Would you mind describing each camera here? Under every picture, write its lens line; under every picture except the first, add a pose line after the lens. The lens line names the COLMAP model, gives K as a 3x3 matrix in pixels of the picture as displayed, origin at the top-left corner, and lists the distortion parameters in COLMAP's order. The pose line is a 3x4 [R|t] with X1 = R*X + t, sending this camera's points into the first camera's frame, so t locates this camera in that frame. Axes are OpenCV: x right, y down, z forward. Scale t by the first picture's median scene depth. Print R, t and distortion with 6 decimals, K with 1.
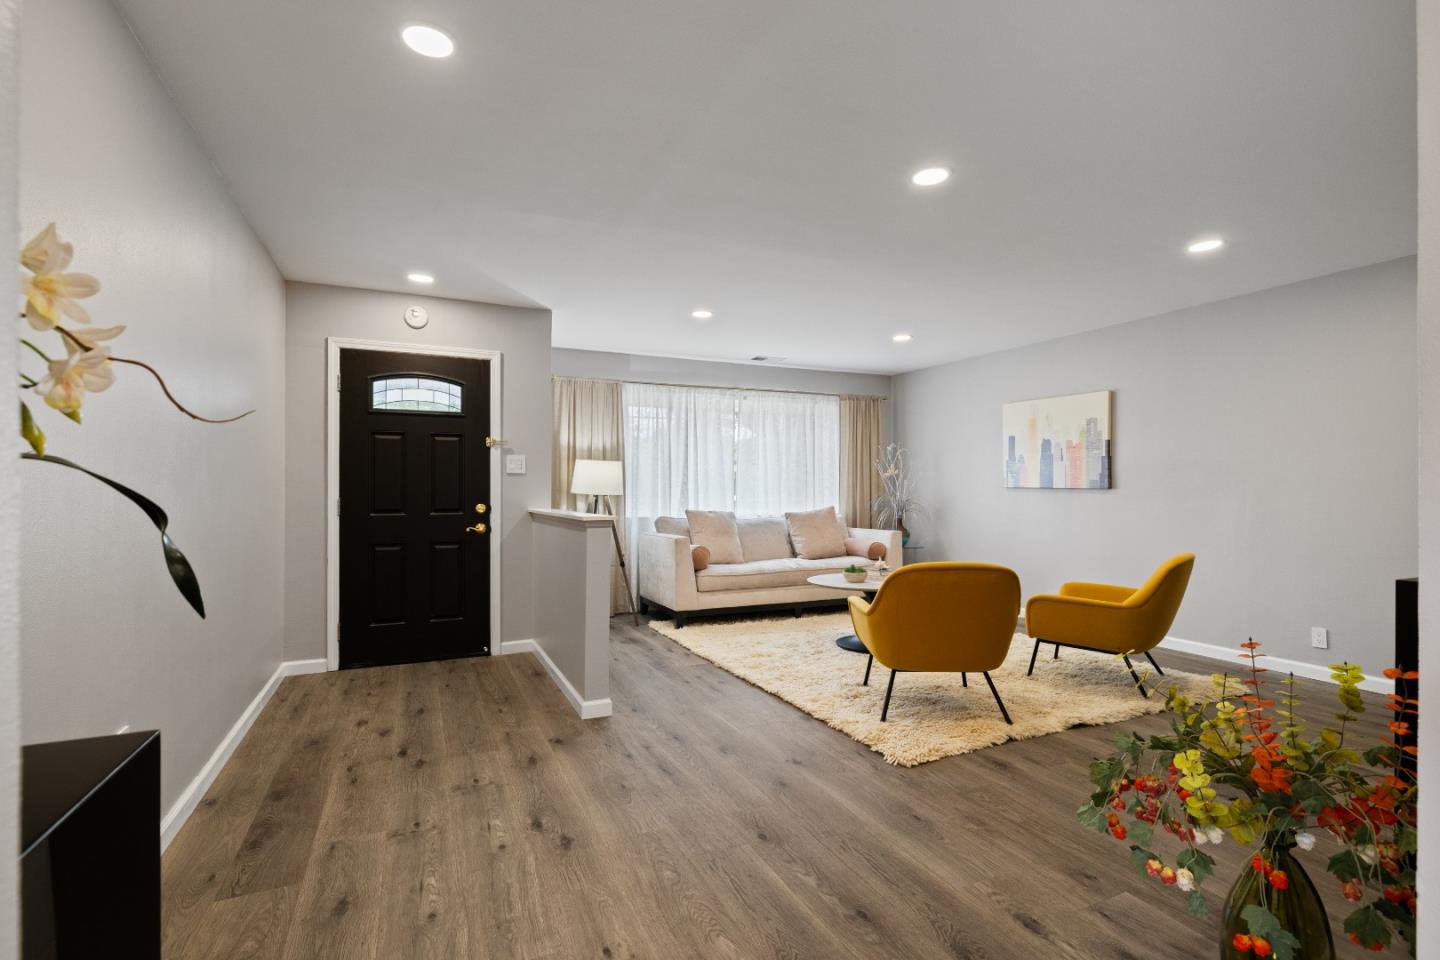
lens RADIAL K [[675.8, 0, 714.2], [0, 675.8, 484.8], [0, 0, 1]] dist [-0.008214, 0.001736]
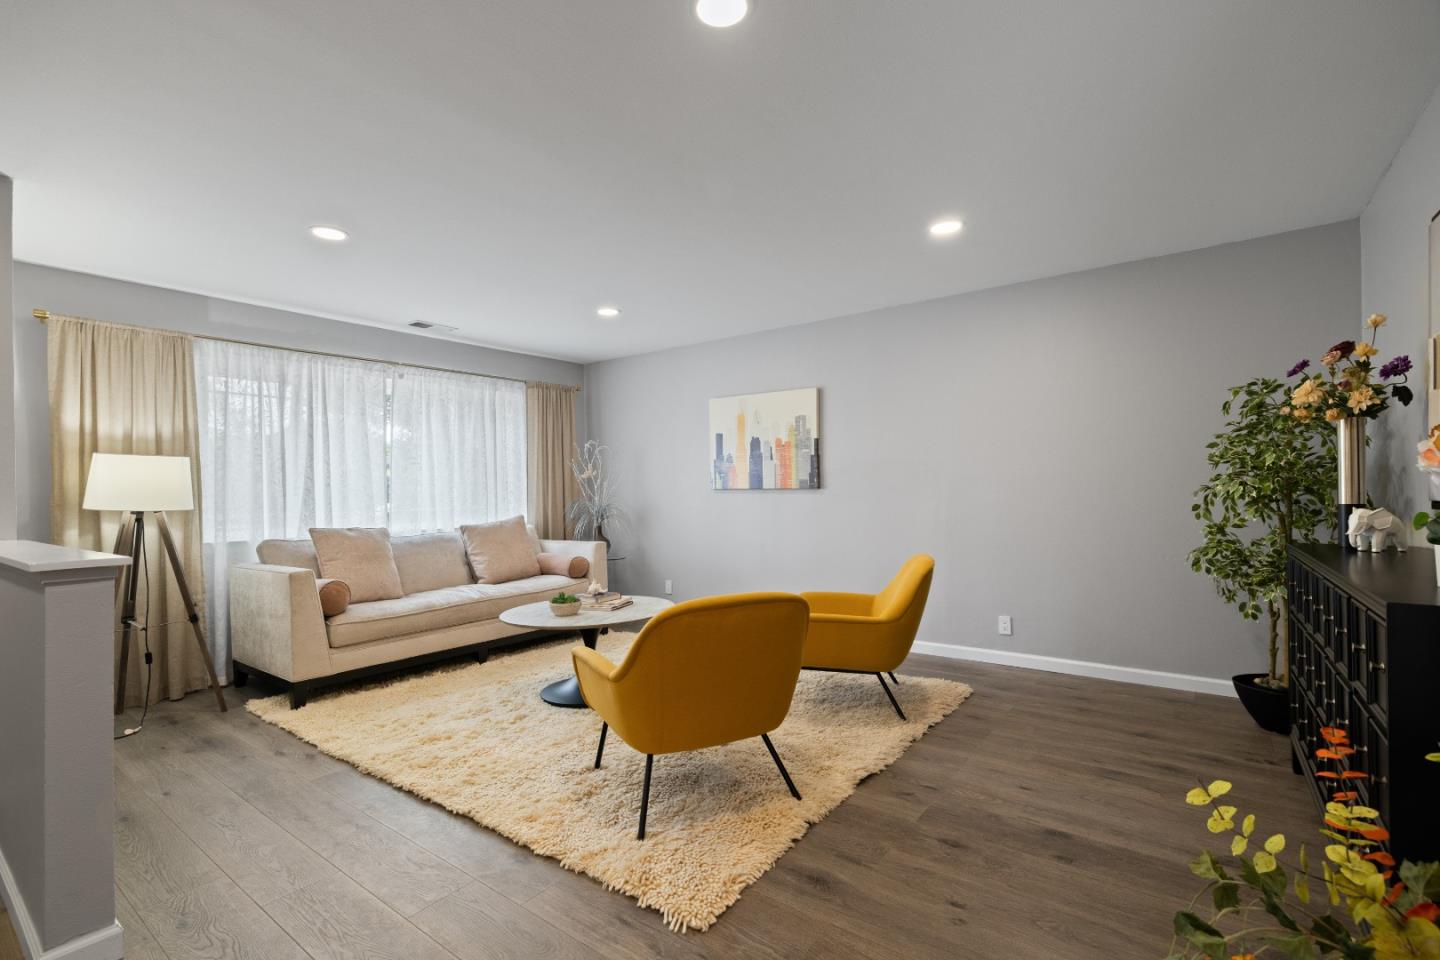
lens RADIAL K [[675.8, 0, 728.3], [0, 675.8, 487.2], [0, 0, 1]] dist [-0.008214, 0.001736]
pose [[0.877496, -0.014323, 0.479370, 0.004725], [0.015356, 0.999881, 0.001767, 0.000198], [-0.479338, 0.005810, 0.877611, 0.212436]]
